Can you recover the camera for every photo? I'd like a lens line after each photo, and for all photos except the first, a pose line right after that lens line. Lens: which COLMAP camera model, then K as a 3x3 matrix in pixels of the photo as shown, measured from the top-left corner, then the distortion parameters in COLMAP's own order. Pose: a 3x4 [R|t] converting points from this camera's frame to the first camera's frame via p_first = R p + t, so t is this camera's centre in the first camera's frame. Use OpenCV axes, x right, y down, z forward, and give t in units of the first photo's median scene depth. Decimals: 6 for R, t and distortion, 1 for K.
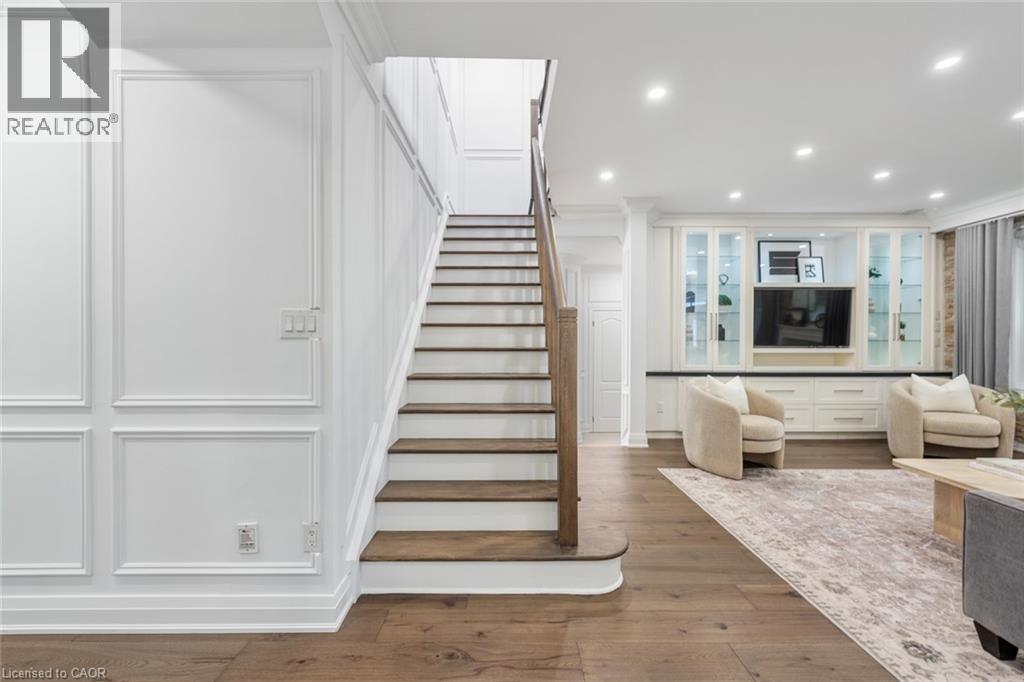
lens RADIAL K [[404.8, 0, 509.2], [0, 404.8, 340.1], [0, 0, 1]] dist [-0.001824, 0.000180]
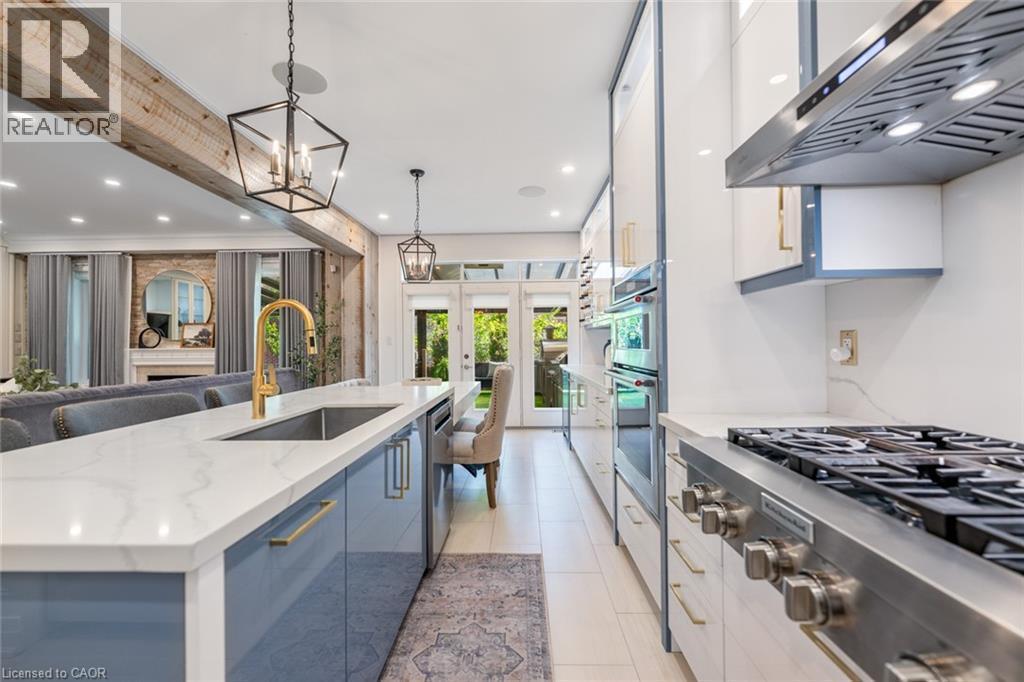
lens RADIAL K [[404.8, 0, 511.5], [0, 404.8, 344.6], [0, 0, 1]] dist [-0.001824, 0.000180]
pose [[0.019686, -0.002543, 0.999803, -0.033295], [0.015814, 0.999872, 0.002232, 0.005979], [-0.999681, 0.015767, 0.019724, -0.426202]]
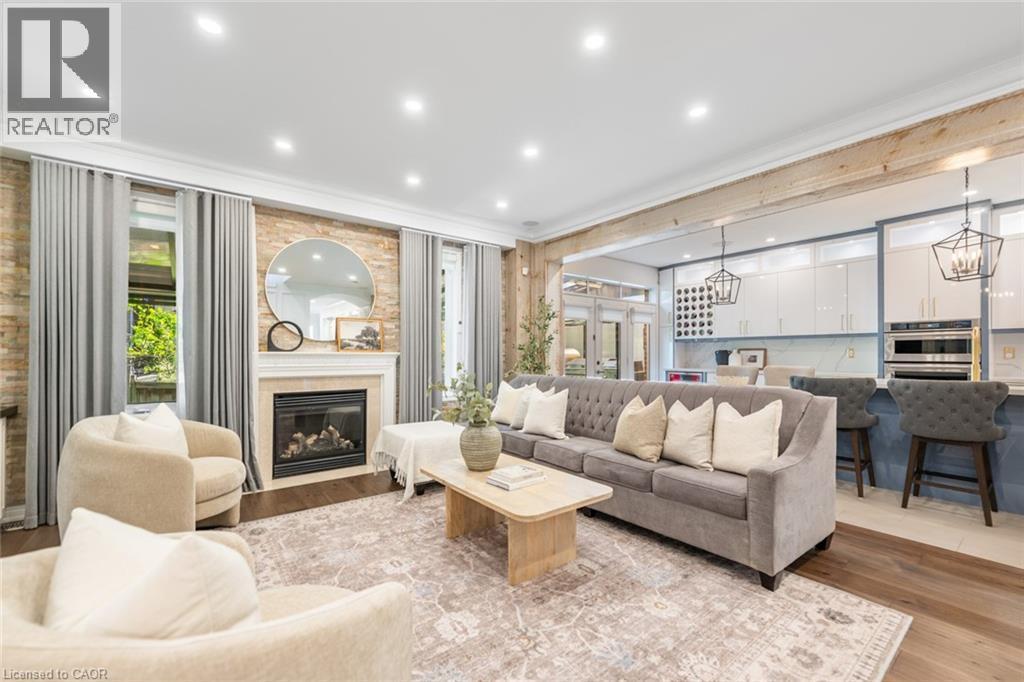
lens RADIAL K [[419.4, 0, 518.0], [0, 419.4, 353.6], [0, 0, 1]] dist [-0.002433, -0.000341]
pose [[-0.612643, 0.001758, 0.790358, 0.220647], [0.004359, 0.999990, 0.001155, 0.007550], [-0.790348, 0.004153, -0.612644, 0.844553]]
